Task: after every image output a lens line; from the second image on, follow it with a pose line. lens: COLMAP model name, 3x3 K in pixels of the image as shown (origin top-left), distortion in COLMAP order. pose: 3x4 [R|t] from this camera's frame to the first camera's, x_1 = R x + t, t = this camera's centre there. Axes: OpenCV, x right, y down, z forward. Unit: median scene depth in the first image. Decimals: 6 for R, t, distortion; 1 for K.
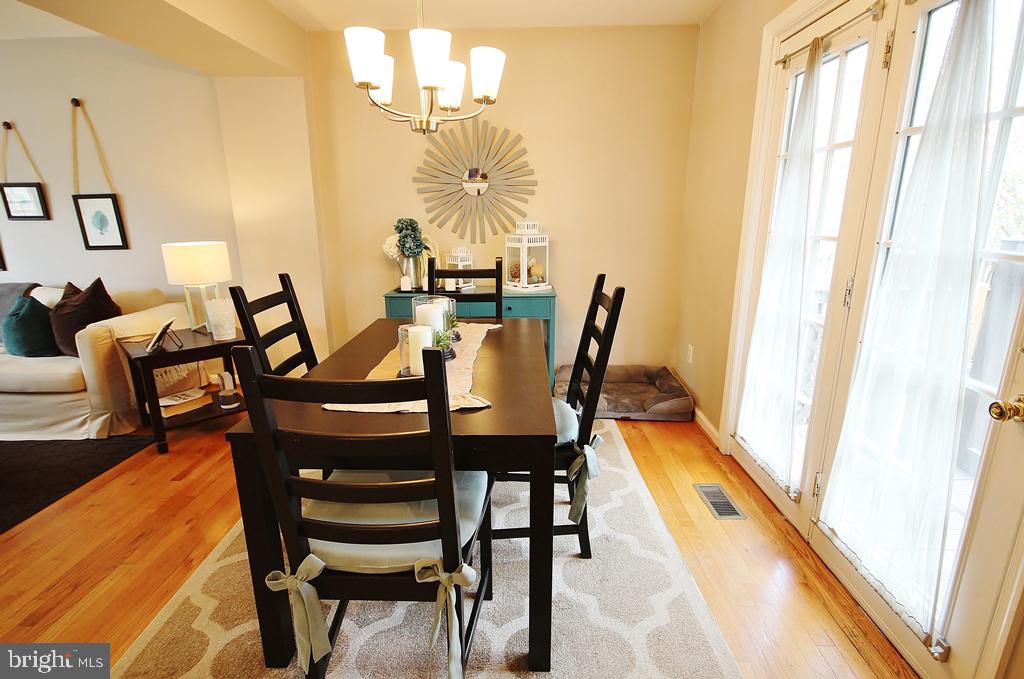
lens RADIAL K [[498.5, 0, 512.0], [0, 498.5, 339.5], [0, 0, 1]] dist [-0.005693, -0.001739]
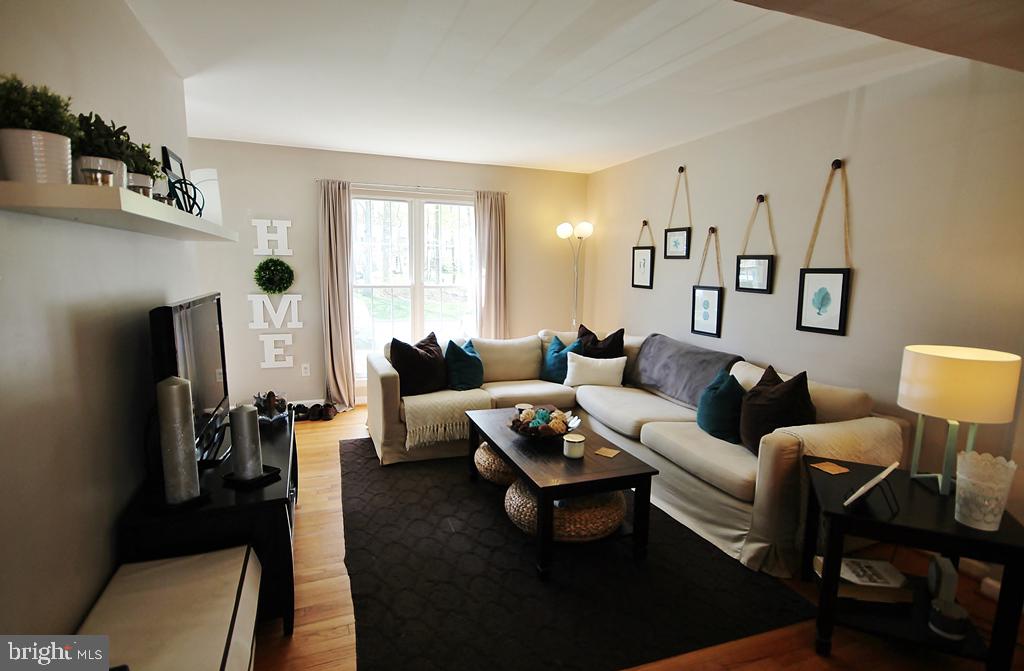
lens RADIAL K [[493.2, 0, 512.0], [0, 493.2, 335.5], [0, 0, 1]] dist [0.001462, -0.000501]
pose [[0.361756, 0.150915, -0.919977, -0.270816], [-0.256392, 0.964863, 0.057459, -0.104338], [0.896323, 0.215089, 0.387739, 0.244877]]
